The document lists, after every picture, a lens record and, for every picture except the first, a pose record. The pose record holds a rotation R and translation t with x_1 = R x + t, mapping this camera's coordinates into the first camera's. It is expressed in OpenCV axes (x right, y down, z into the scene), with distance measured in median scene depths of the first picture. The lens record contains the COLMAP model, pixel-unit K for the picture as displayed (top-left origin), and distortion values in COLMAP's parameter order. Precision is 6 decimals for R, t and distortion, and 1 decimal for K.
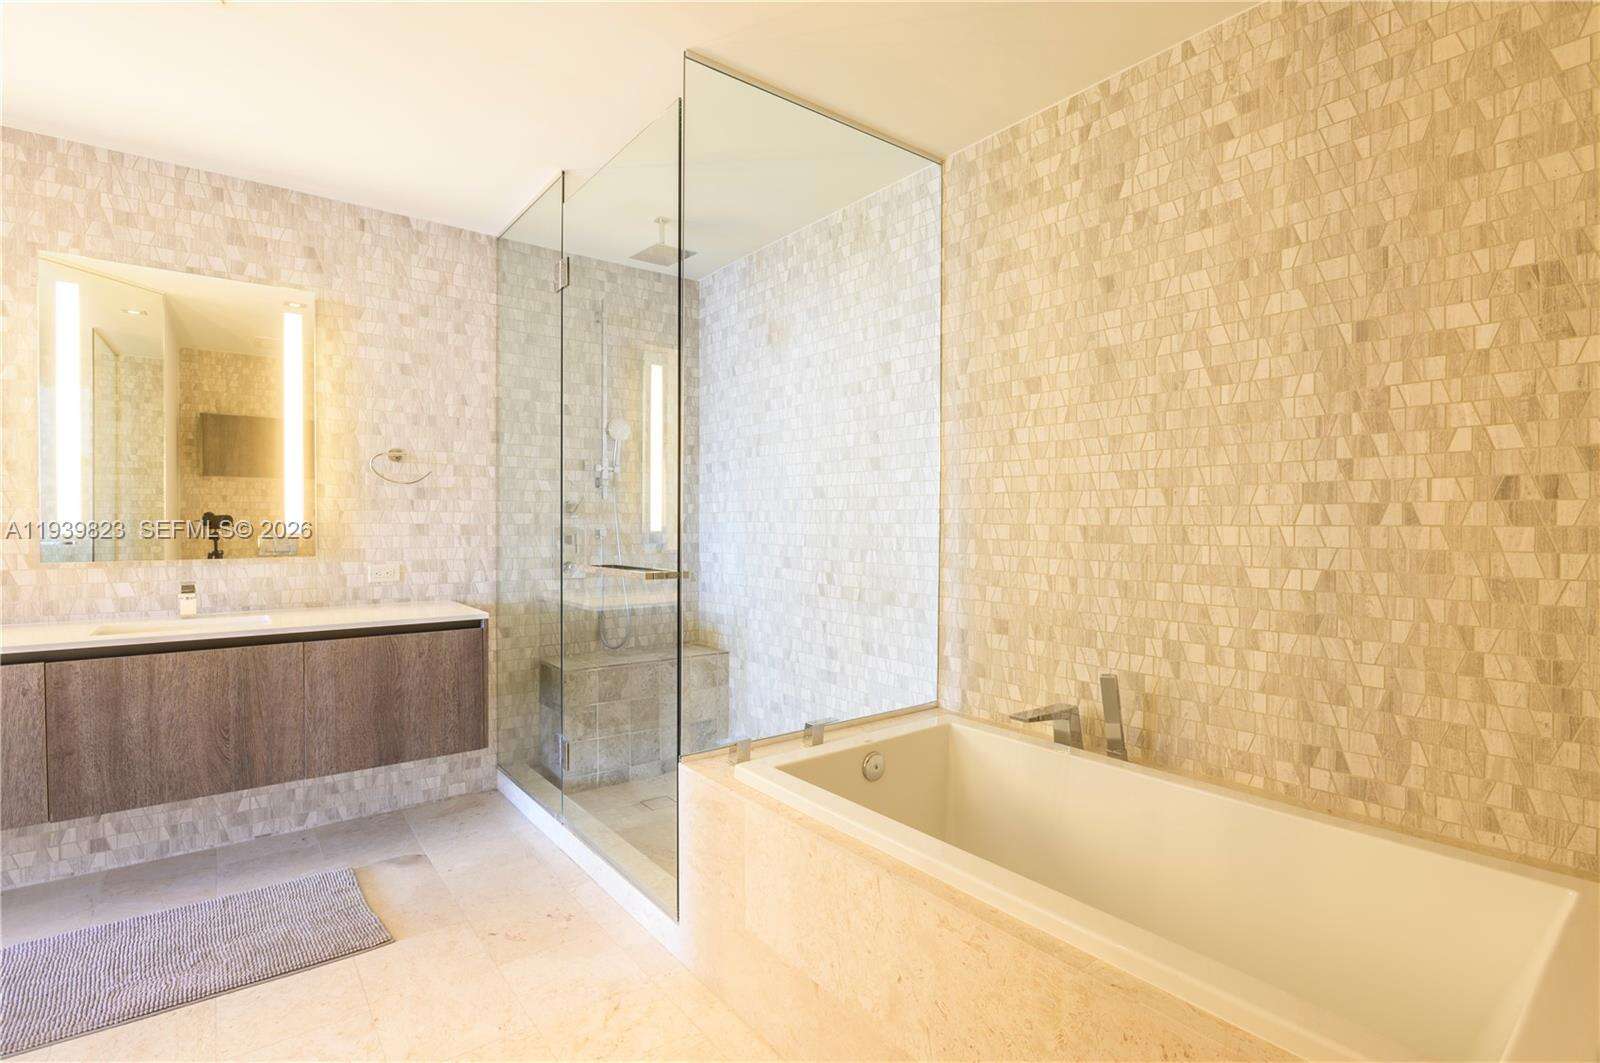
lens RADIAL K [[769.1, 0, 814.7], [0, 769.1, 528.6], [0, 0, 1]] dist [-0.012471, 0.000188]
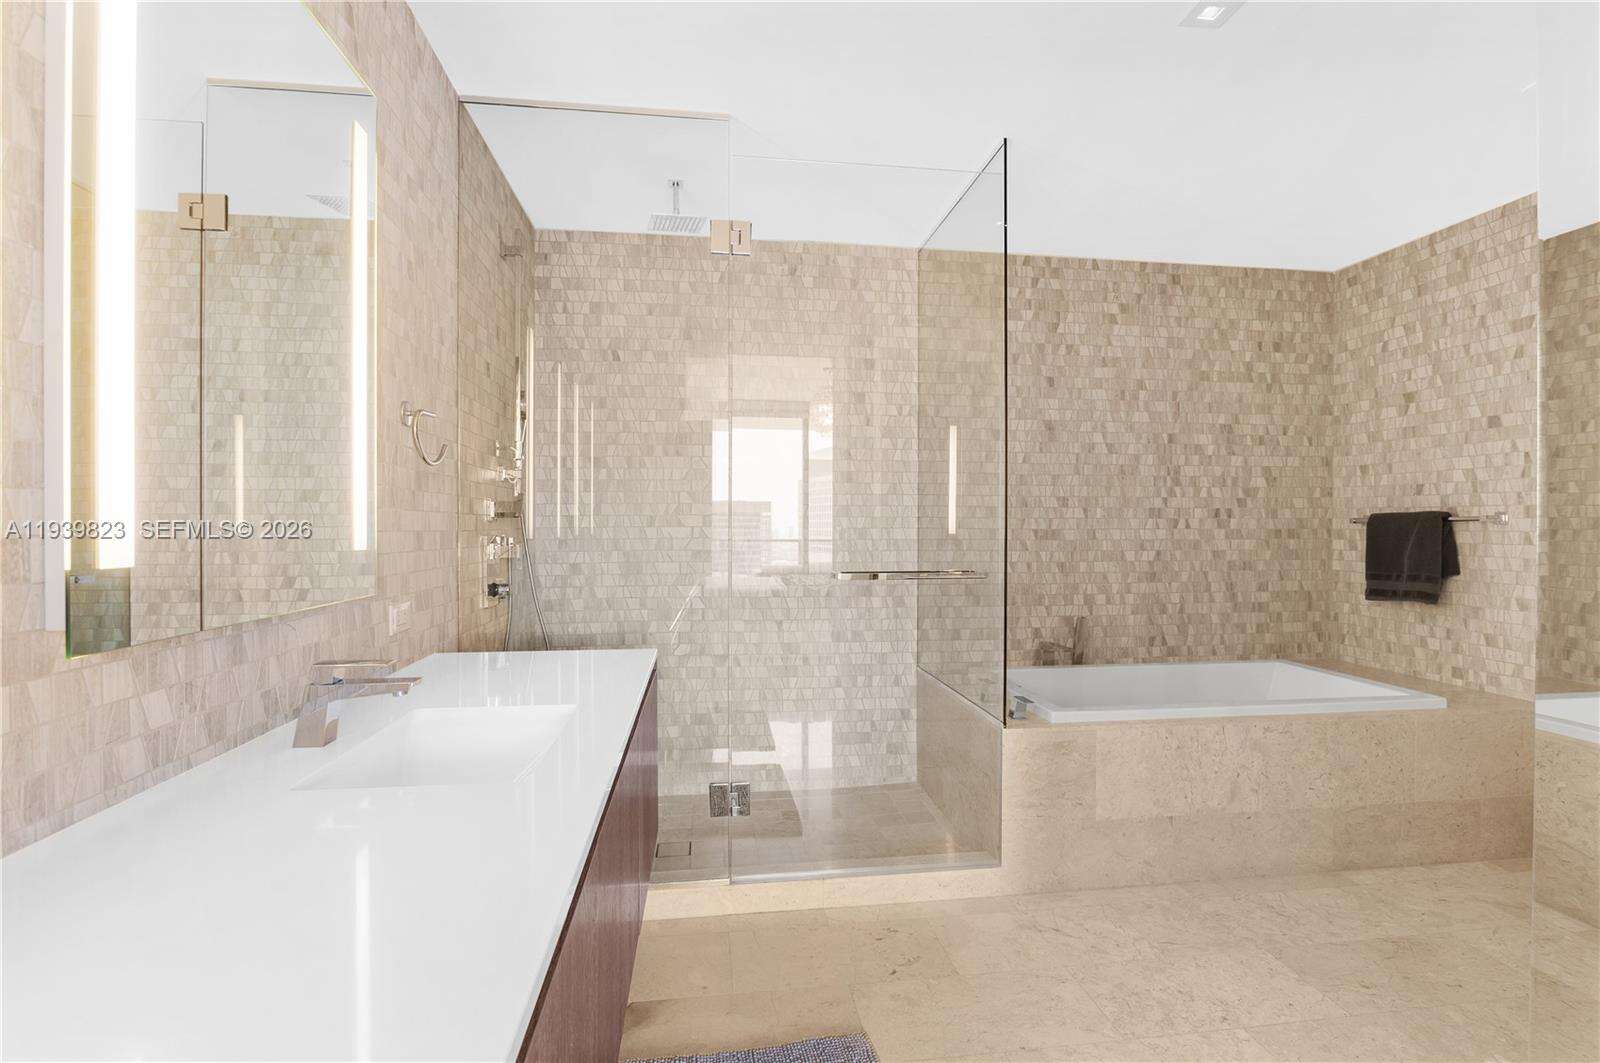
lens RADIAL K [[769.1, 0, 814.7], [0, 769.1, 528.6], [0, 0, 1]] dist [-0.012471, 0.000188]
pose [[0.492220, -0.003679, 0.870463, -1.534099], [0.006517, 0.999979, 0.000542, -0.011426], [-0.870446, 0.005406, 0.492233, 0.749641]]
